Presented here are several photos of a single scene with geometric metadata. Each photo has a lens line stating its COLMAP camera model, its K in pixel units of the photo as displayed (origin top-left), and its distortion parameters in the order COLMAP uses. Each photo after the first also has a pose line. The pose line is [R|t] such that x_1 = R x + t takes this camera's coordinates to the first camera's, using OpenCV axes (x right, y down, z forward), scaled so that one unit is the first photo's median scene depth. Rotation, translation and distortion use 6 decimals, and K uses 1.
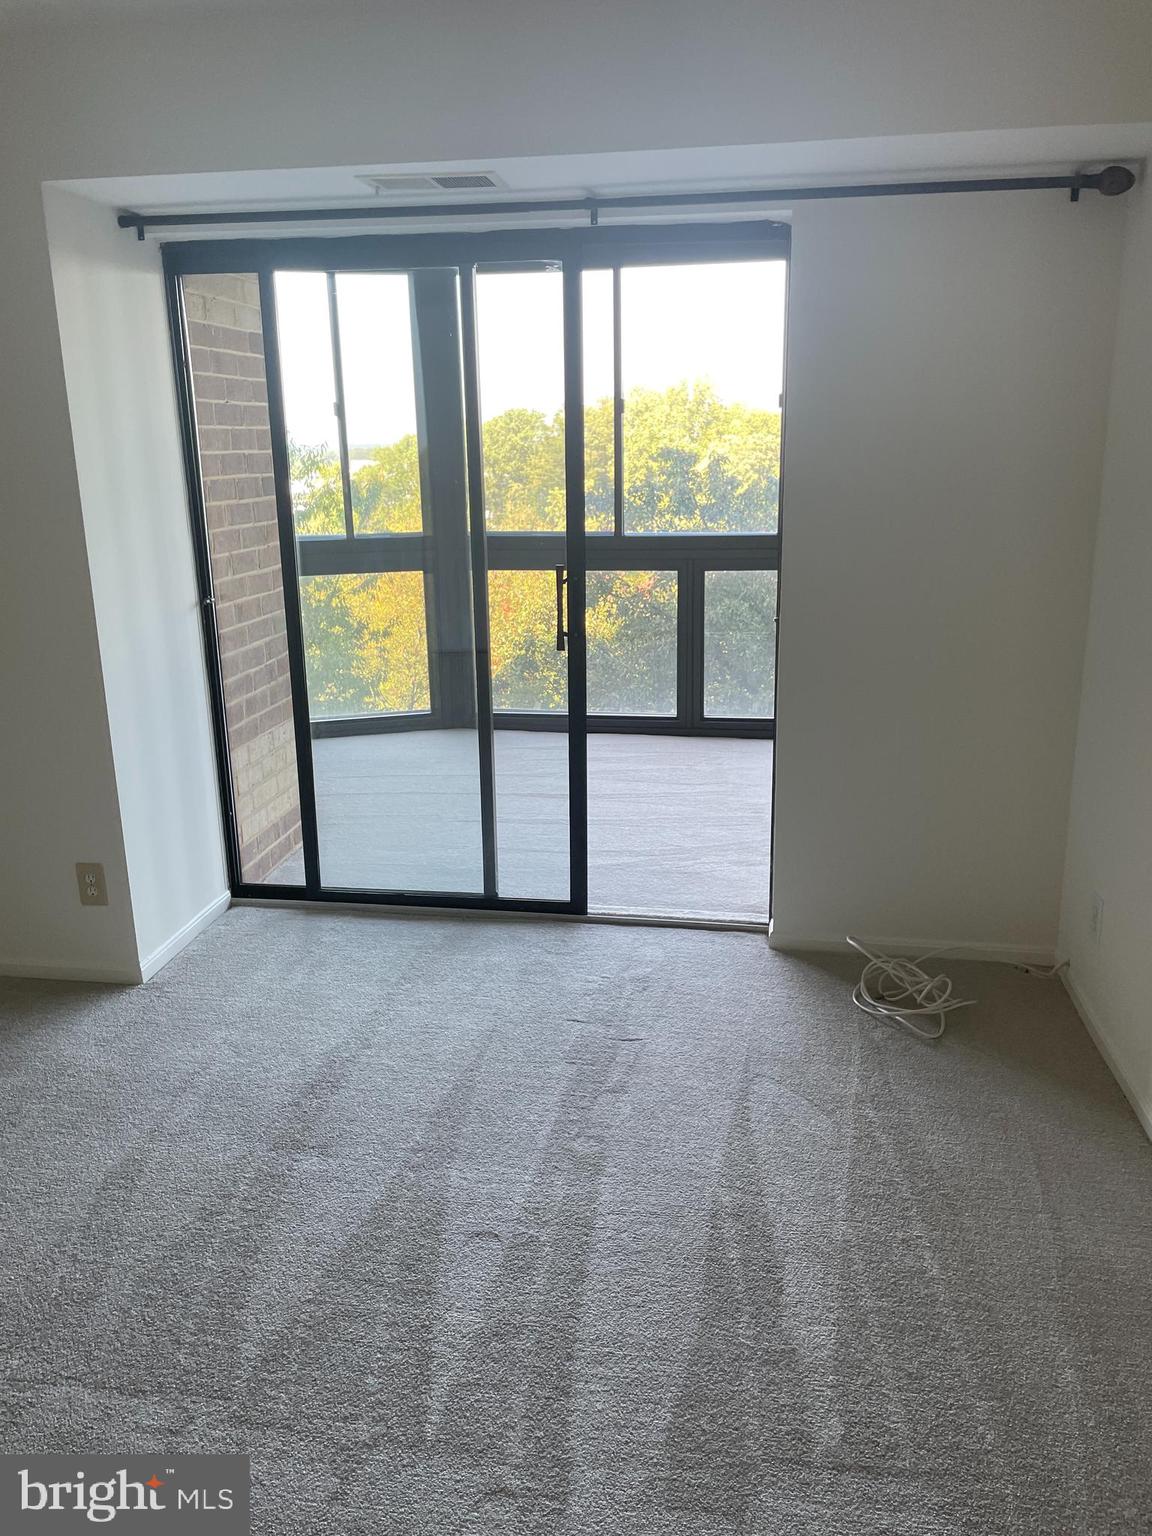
lens RADIAL K [[1159.4, 0, 580.2], [0, 1159.4, 756.9], [0, 0, 1]] dist [0.069833, -0.091798]
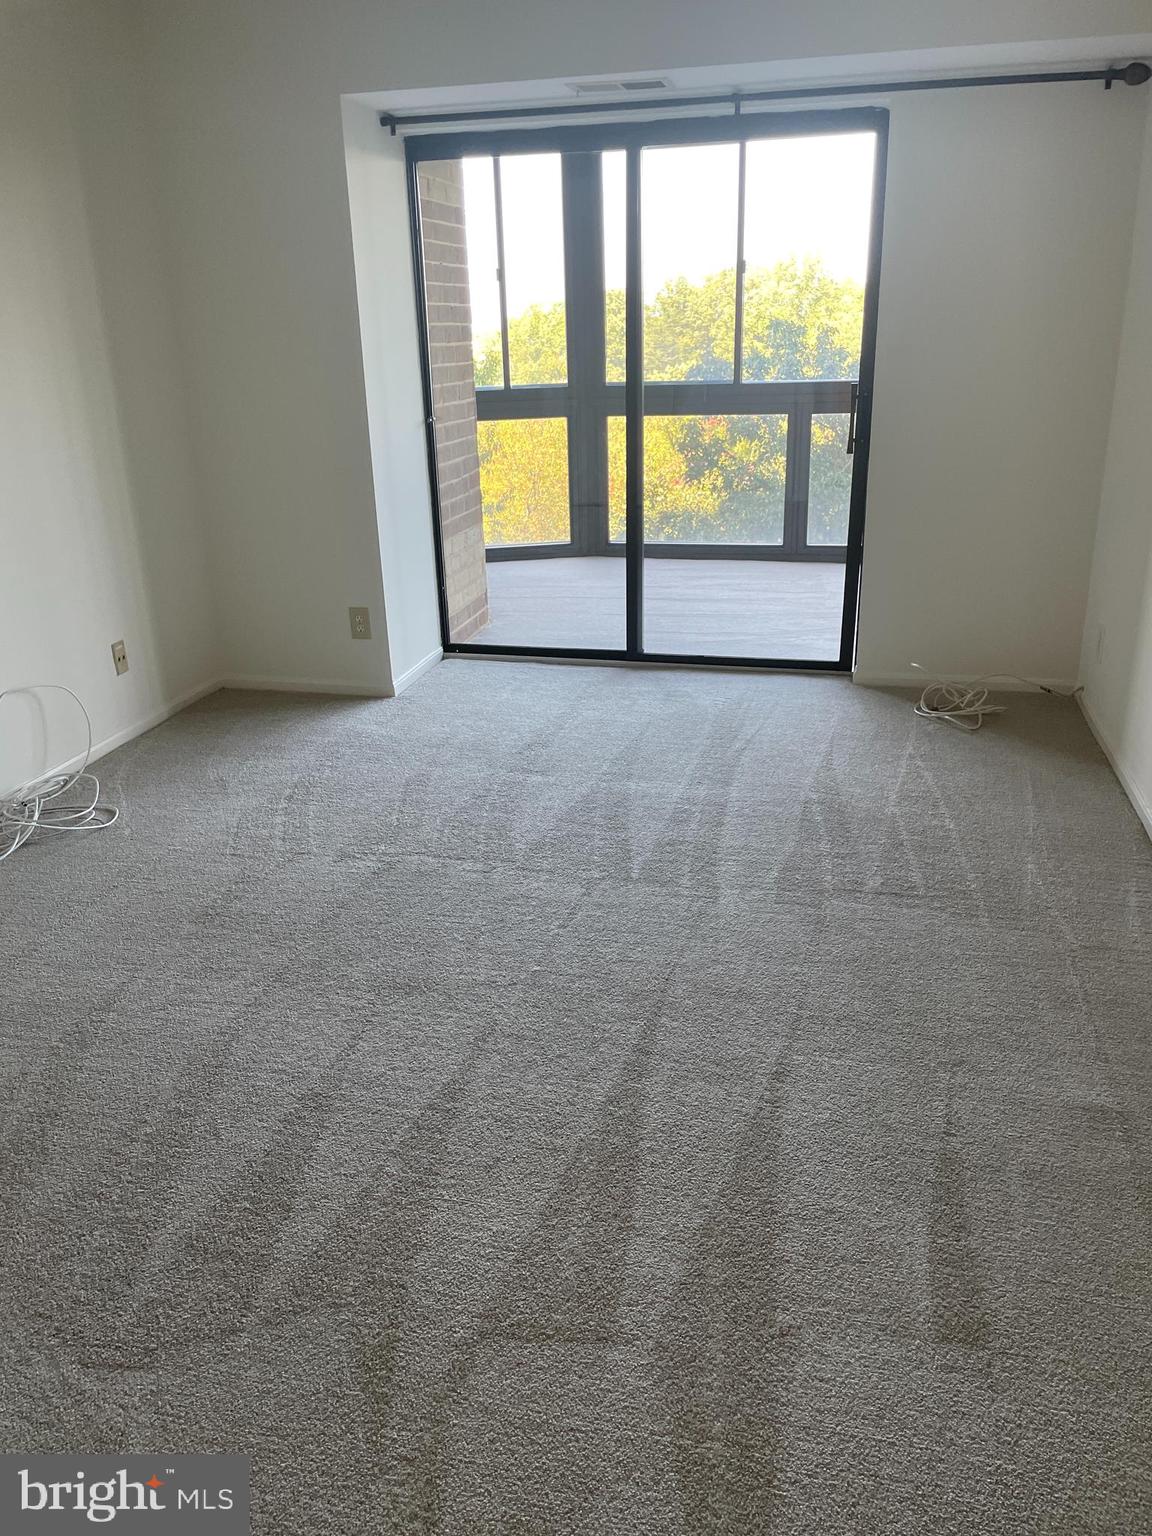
lens RADIAL K [[1159.4, 0, 568.7], [0, 1159.4, 762.6], [0, 0, 1]] dist [0.069833, -0.091798]
pose [[0.995888, 0.020447, -0.088257, -0.043823], [-0.012051, 0.995439, 0.094640, 0.142078], [0.089790, -0.093187, 0.991592, -0.375372]]
